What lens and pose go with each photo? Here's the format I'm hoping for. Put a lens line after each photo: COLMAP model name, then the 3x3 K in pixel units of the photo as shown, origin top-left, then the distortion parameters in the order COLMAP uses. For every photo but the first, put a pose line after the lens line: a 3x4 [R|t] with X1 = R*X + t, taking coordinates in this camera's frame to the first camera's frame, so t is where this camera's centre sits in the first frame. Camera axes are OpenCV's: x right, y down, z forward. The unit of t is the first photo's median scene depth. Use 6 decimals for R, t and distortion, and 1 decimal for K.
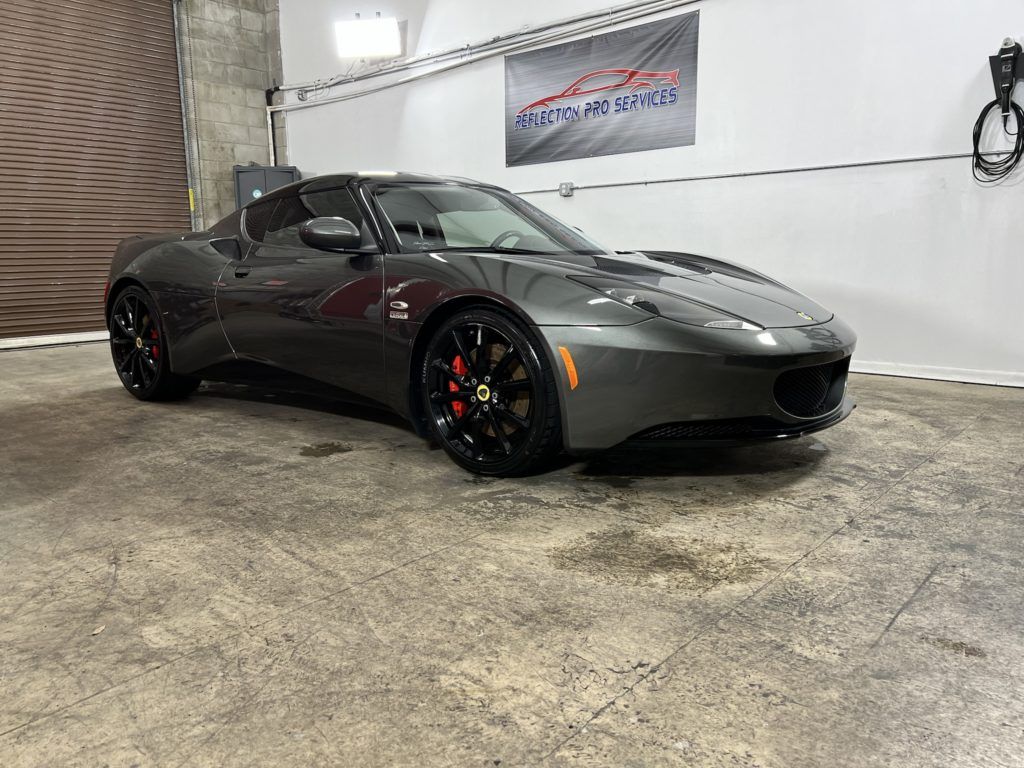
lens RADIAL K [[777.7, 0, 509.1], [0, 777.7, 388.5], [0, 0, 1]] dist [0.049448, -0.052215]
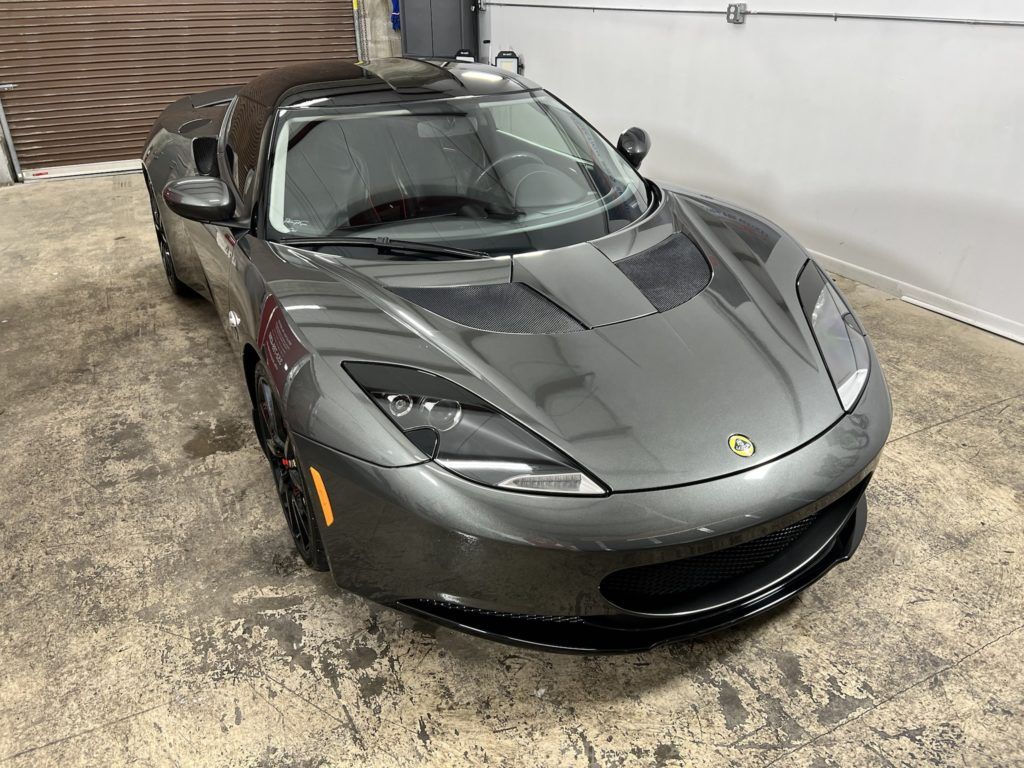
lens RADIAL K [[777.7, 0, 514.5], [0, 777.7, 383.8], [0, 0, 1]] dist [0.049448, -0.052215]
pose [[0.926244, 0.174418, -0.334141, 0.394884], [-0.064073, 0.946451, 0.316426, -0.312036], [0.371438, -0.271679, 0.887820, 0.382188]]
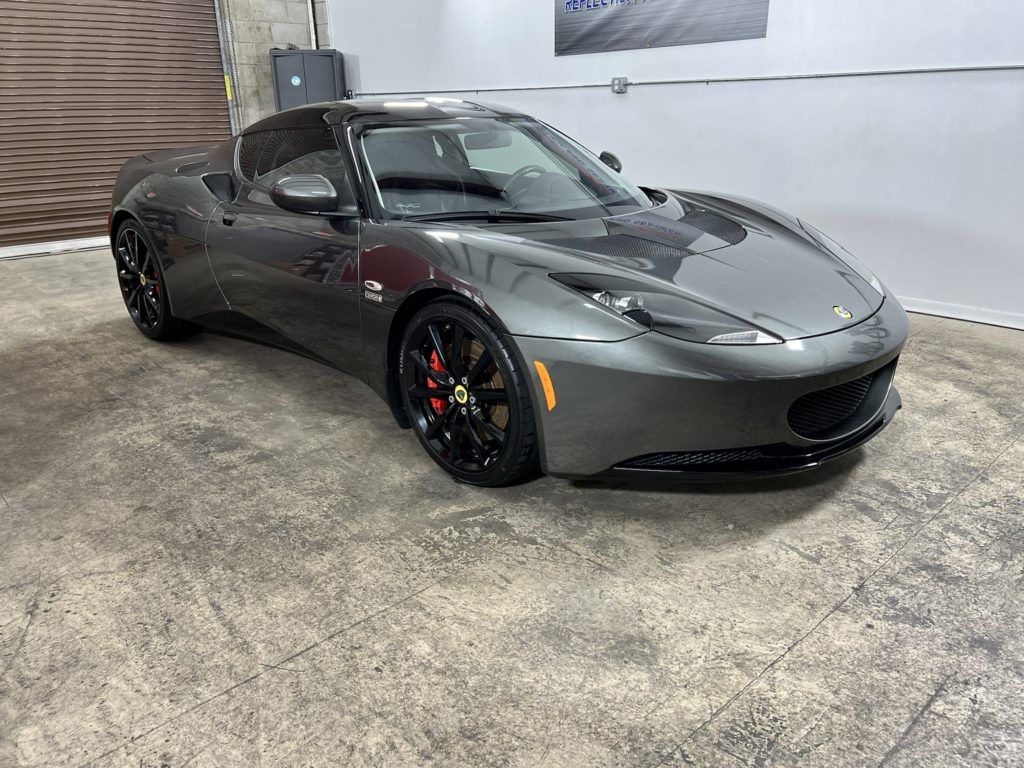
lens RADIAL K [[777.7, 0, 520.4], [0, 777.7, 379.0], [0, 0, 1]] dist [0.049448, -0.052215]
pose [[0.995613, 0.029372, -0.088841, 0.106471], [-0.014369, 0.986187, 0.165014, -0.150184], [0.092461, -0.163014, 0.982282, 0.125726]]
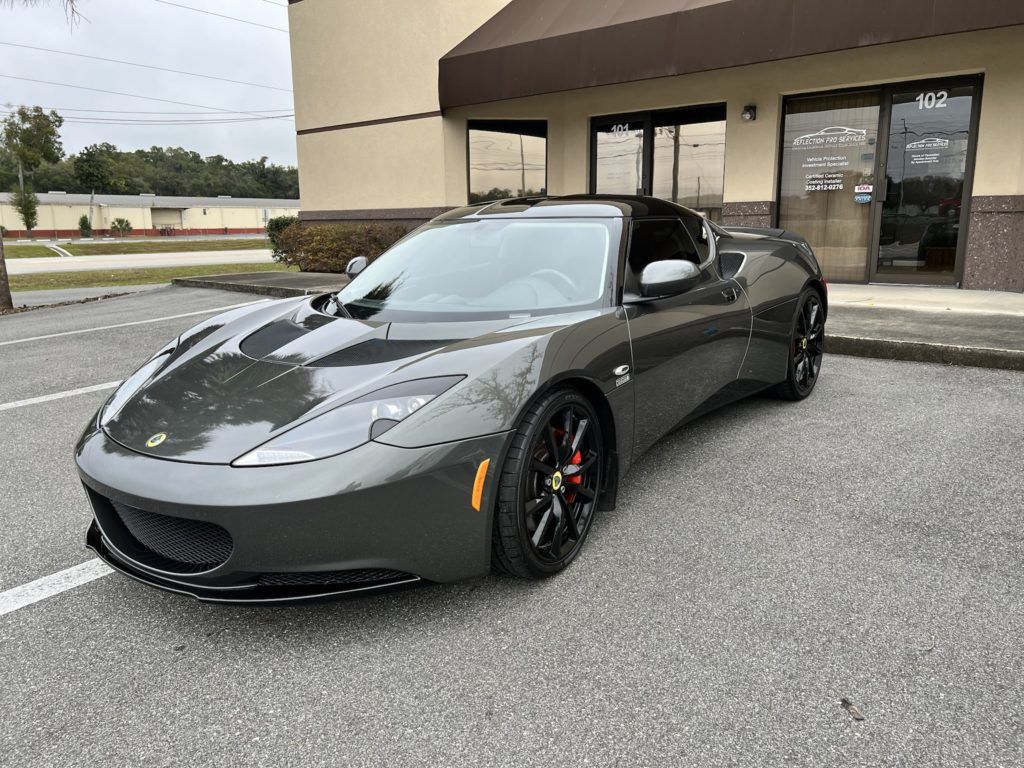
lens RADIAL K [[777.7, 0, 511.0], [0, 777.7, 376.4], [0, 0, 1]] dist [0.049448, -0.052215]
pose [[0.042834, 0.232776, -0.971587, 1.120042], [-0.128813, 0.965649, 0.225674, -0.370764], [0.990743, 0.115487, 0.071347, 1.250456]]
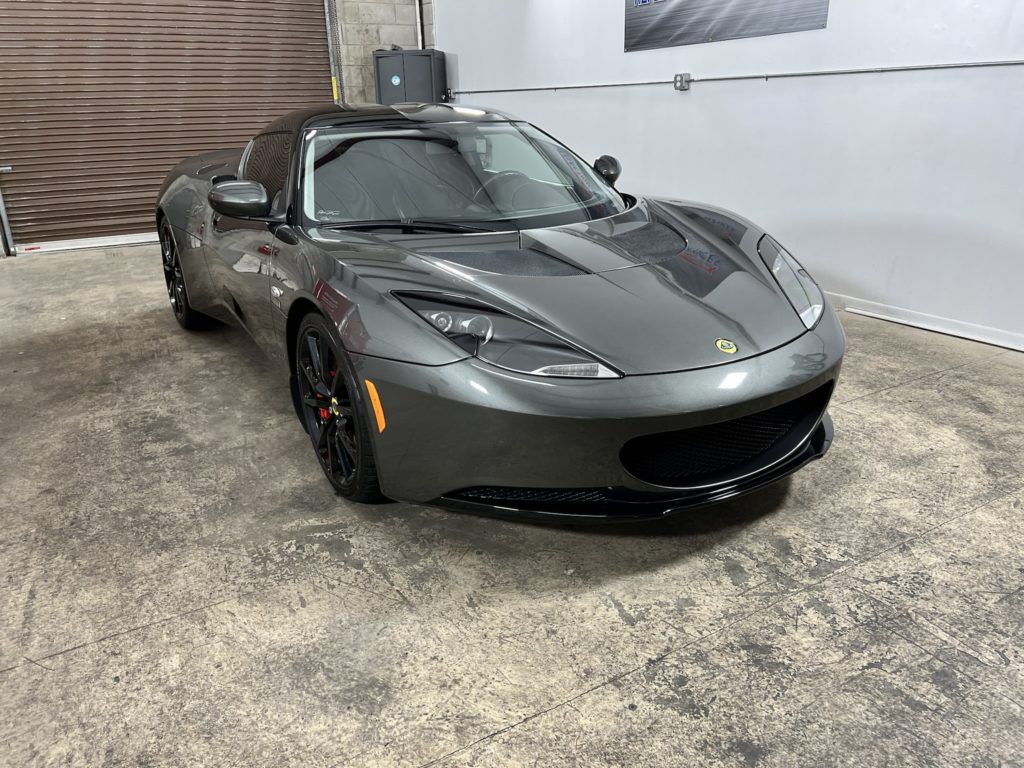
lens RADIAL K [[777.7, 0, 524.0], [0, 777.7, 375.0], [0, 0, 1]] dist [0.049448, -0.052215]
pose [[0.951131, 0.093199, -0.294388, 0.400955], [-0.041996, 0.983549, 0.175693, -0.182054], [0.305919, -0.154744, 0.939397, 0.225388]]
